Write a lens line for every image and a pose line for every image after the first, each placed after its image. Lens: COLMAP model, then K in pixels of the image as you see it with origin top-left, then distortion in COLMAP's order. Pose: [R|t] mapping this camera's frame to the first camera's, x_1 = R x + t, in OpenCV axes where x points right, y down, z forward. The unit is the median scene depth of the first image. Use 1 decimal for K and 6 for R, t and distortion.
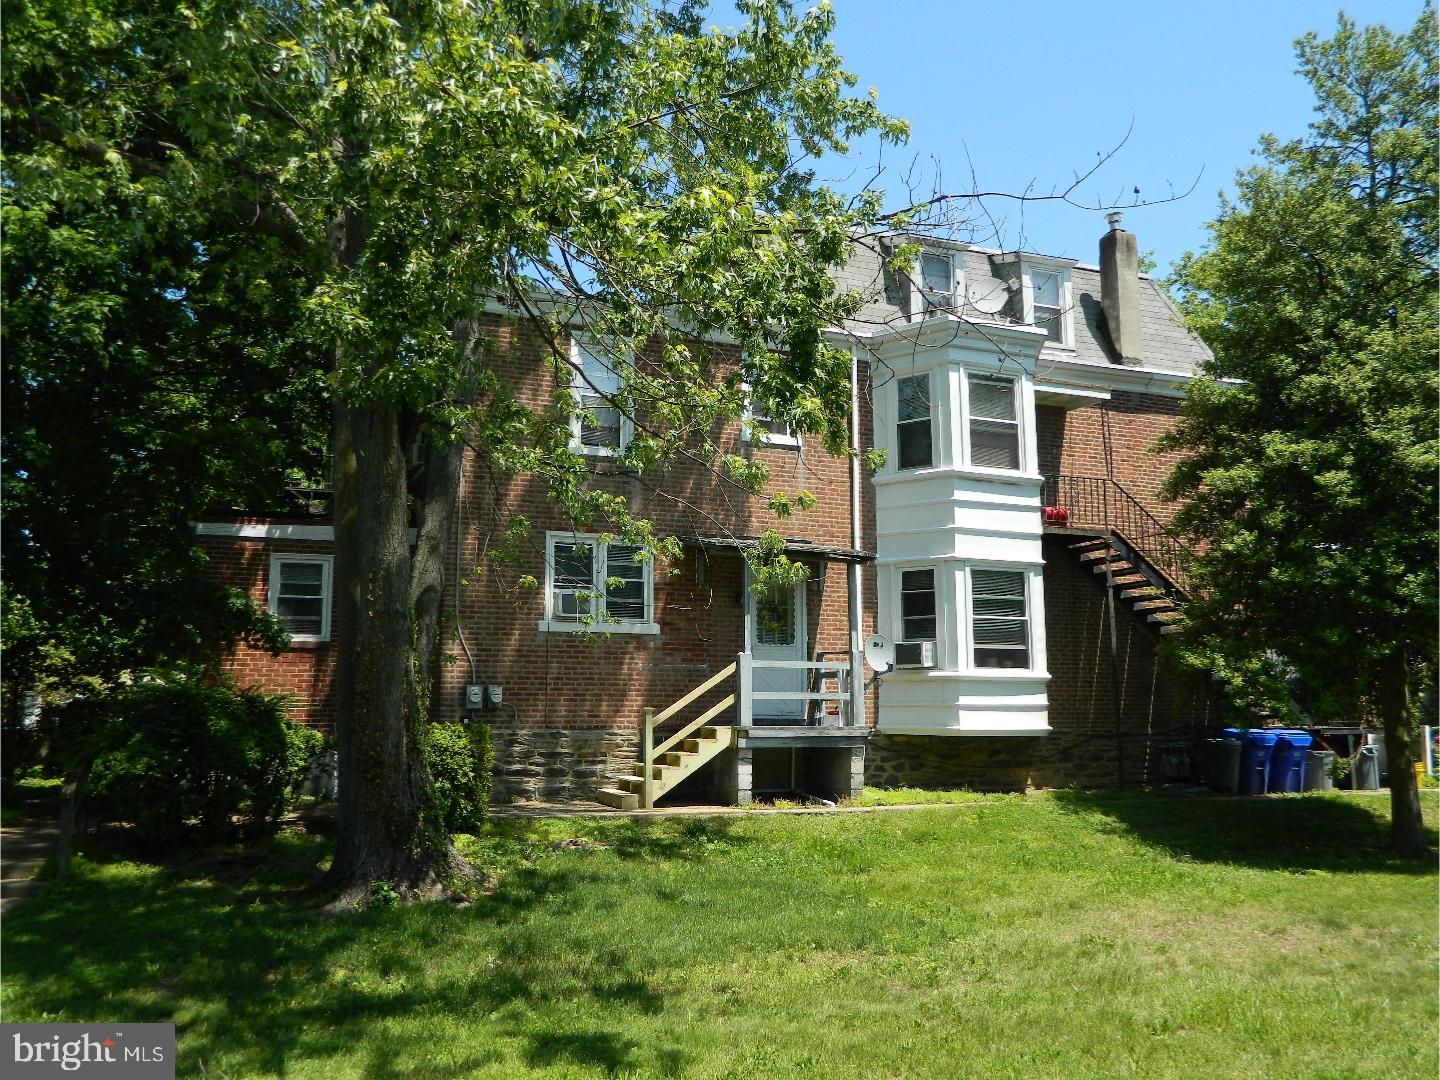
lens RADIAL K [[1199.1, 0, 719.8], [0, 1199.1, 539.2], [0, 0, 1]] dist [0.013659, -0.011895]
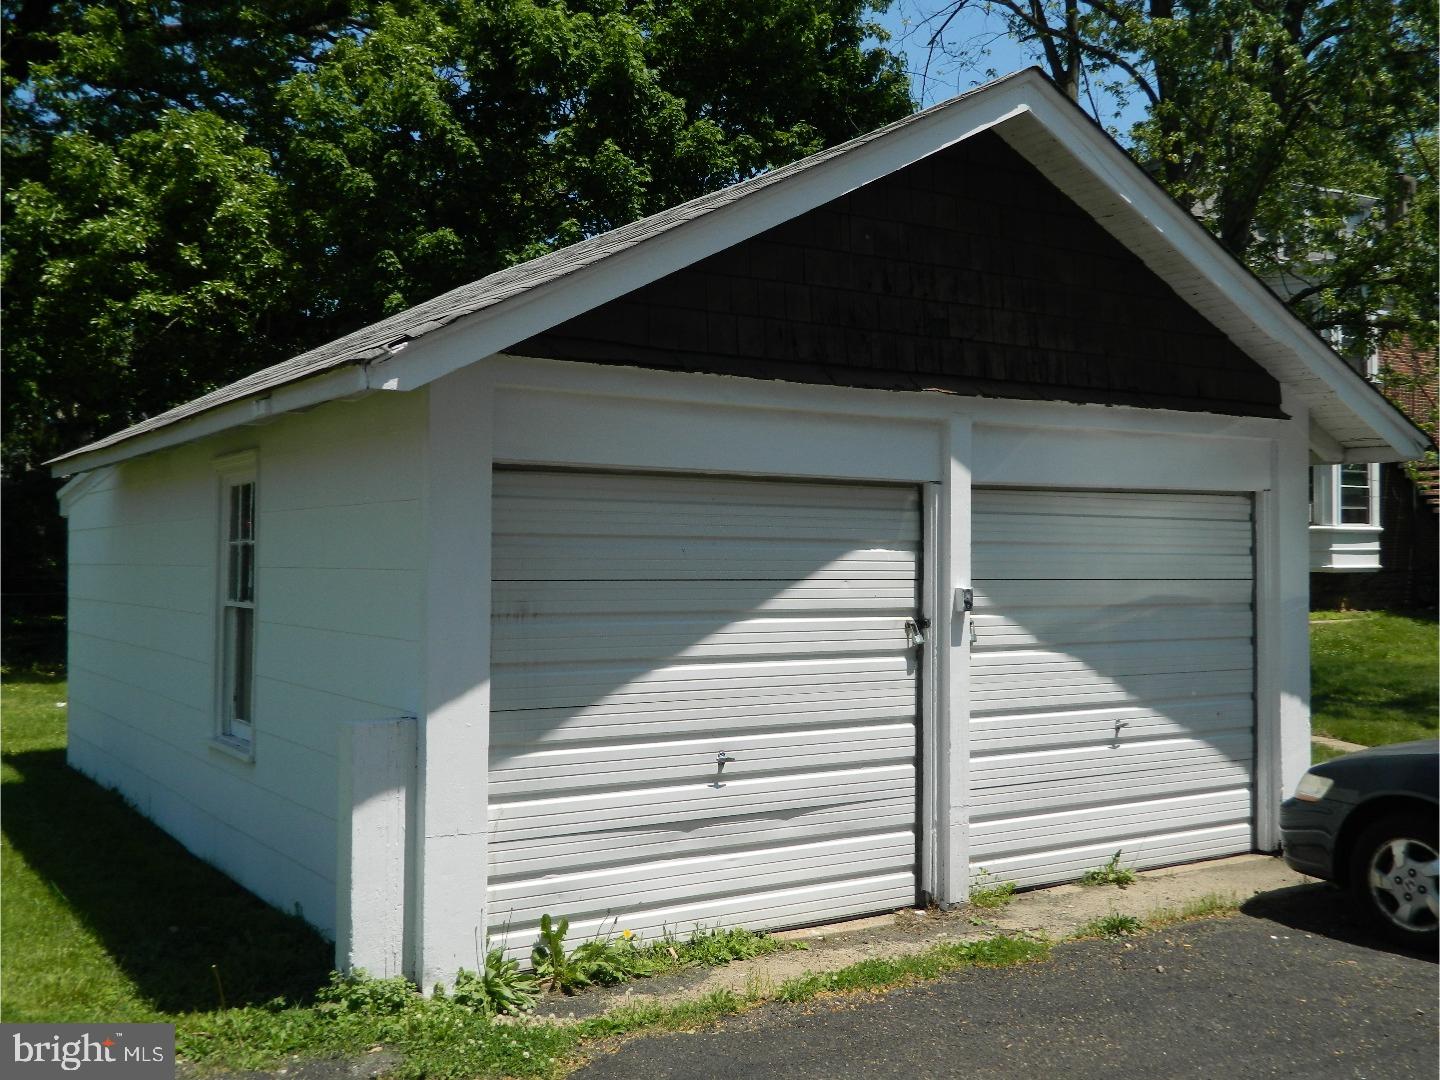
lens RADIAL K [[1439.9, 0, 719.8], [0, 1439.9, 539.4], [0, 0, 1]] dist [0.008057, 0.000000]
pose [[0.983801, 0.003381, 0.179234, -0.804177], [-0.028354, 0.990172, 0.136952, -0.082512], [-0.177009, -0.139816, 0.974228, -0.494418]]
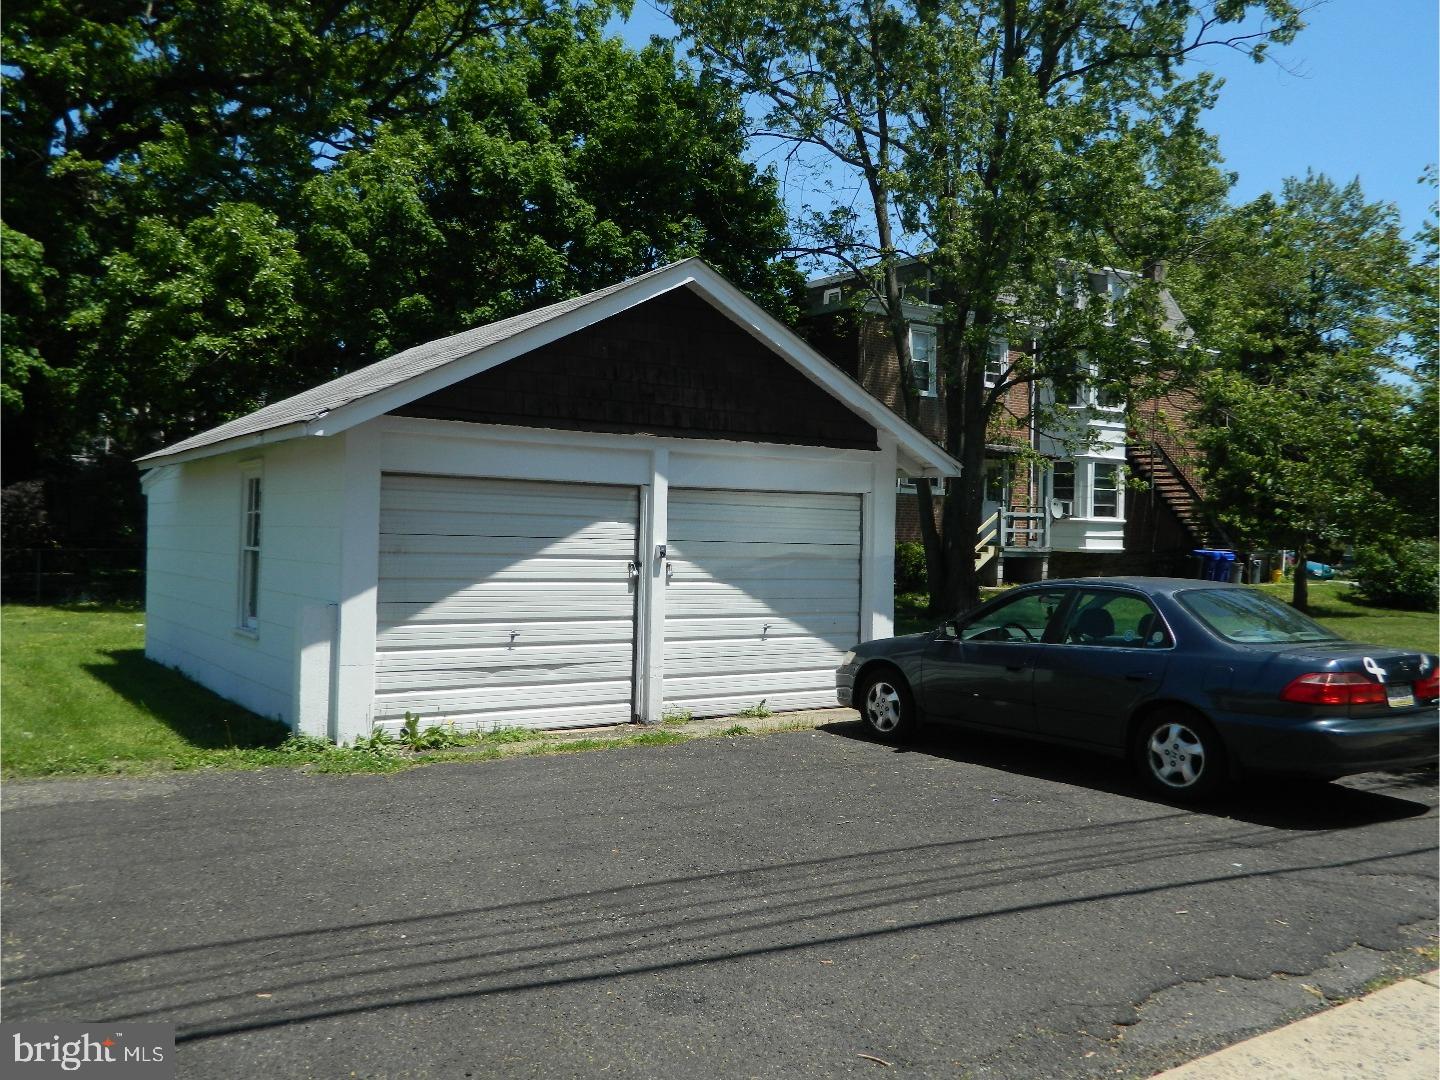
lens RADIAL K [[1199.1, 0, 723.1], [0, 1199.1, 537.6], [0, 0, 1]] dist [0.013659, -0.011895]
pose [[0.978130, 0.018229, 0.207192, -0.756572], [-0.049736, 0.987752, 0.147893, -0.110432], [-0.201958, -0.154963, 0.967057, -0.708349]]
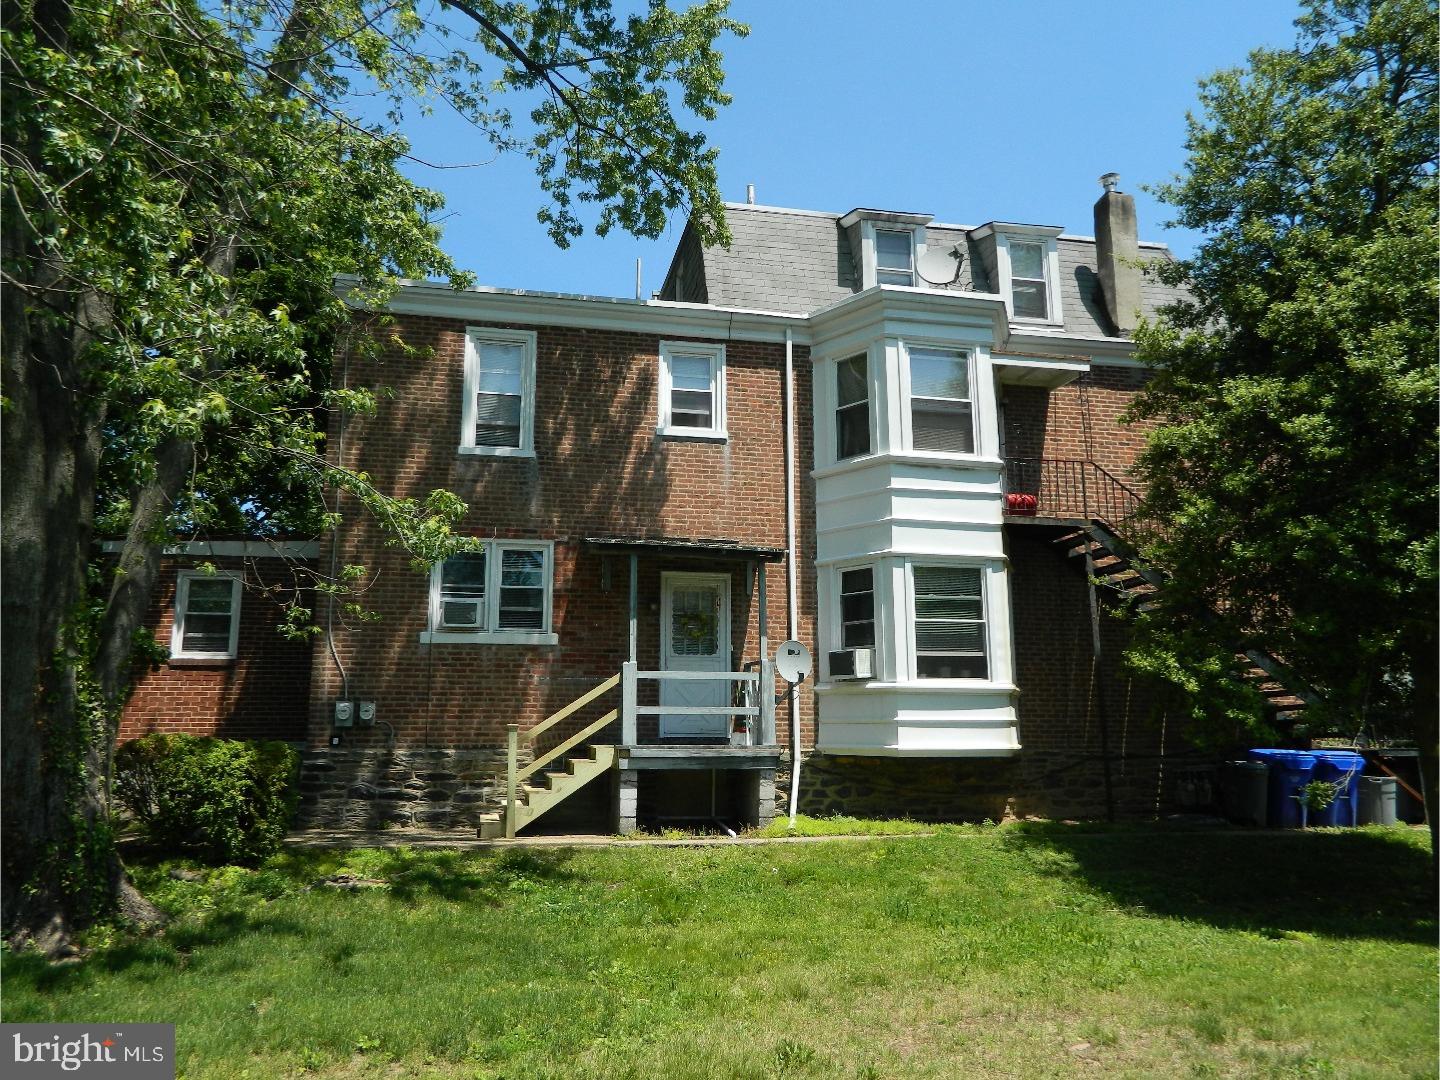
lens RADIAL K [[1065.0, 0, 720.4], [0, 1065.0, 534.6], [0, 0, 1]] dist [0.011878, 0.002102]
pose [[0.983408, -0.036505, -0.177699, 0.219051], [0.028128, 0.998381, -0.049436, 0.038396], [0.179216, 0.043617, 0.982842, 0.212884]]
